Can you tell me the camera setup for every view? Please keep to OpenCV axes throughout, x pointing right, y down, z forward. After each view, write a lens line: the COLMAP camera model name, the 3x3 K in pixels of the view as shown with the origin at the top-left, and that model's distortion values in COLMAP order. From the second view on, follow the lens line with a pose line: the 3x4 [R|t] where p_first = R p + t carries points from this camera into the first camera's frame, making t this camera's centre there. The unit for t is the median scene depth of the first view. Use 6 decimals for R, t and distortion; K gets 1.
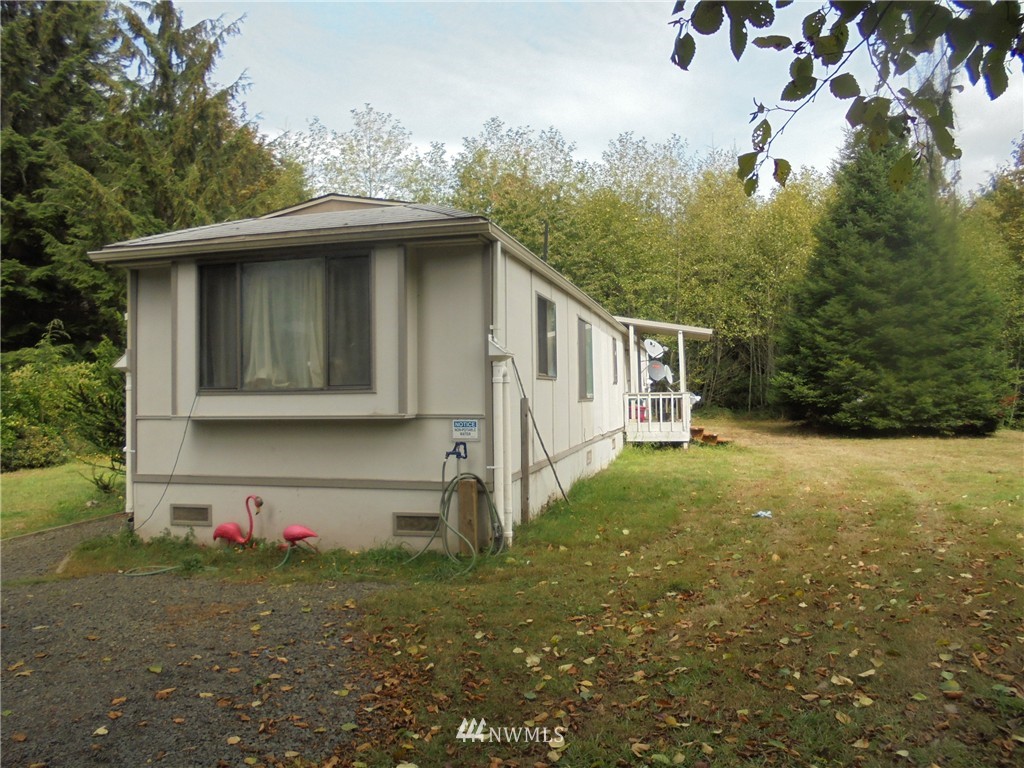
lens RADIAL K [[774.3, 0, 516.0], [0, 774.3, 381.0], [0, 0, 1]] dist [-0.126927, 0.111008]
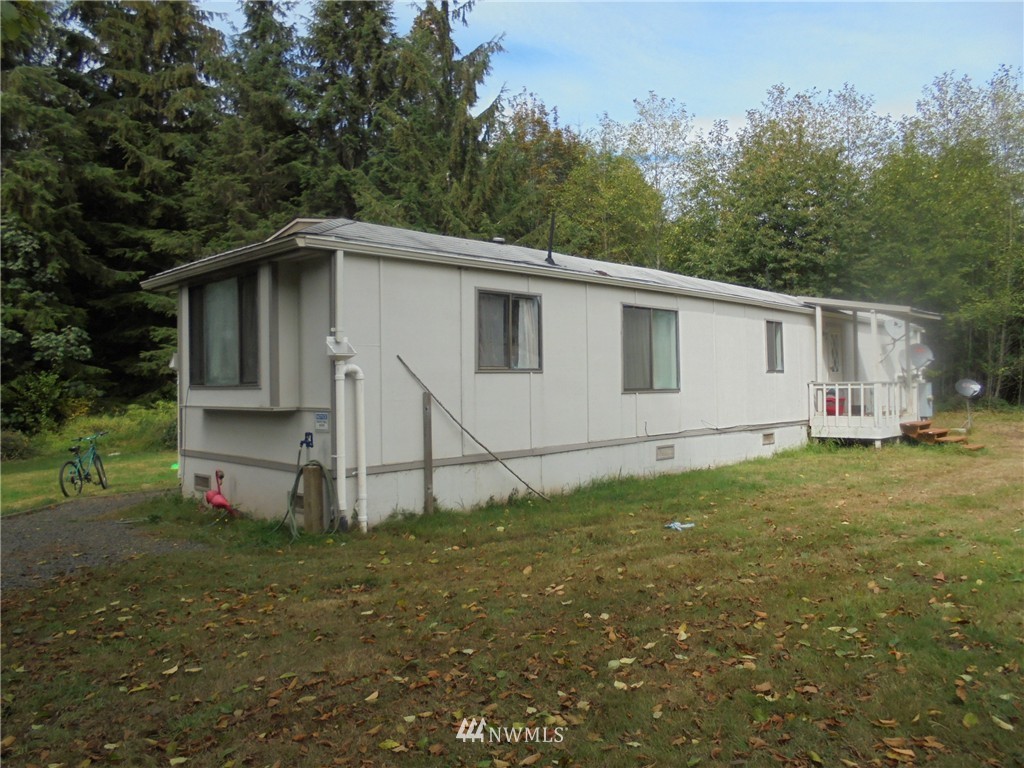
lens RADIAL K [[774.3, 0, 516.0], [0, 774.3, 381.0], [0, 0, 1]] dist [-0.126927, 0.111008]
pose [[0.867125, 0.000586, -0.498091, 0.290444], [0.009770, 0.999787, 0.018185, -0.005450], [0.497995, -0.020635, 0.866934, 0.069355]]
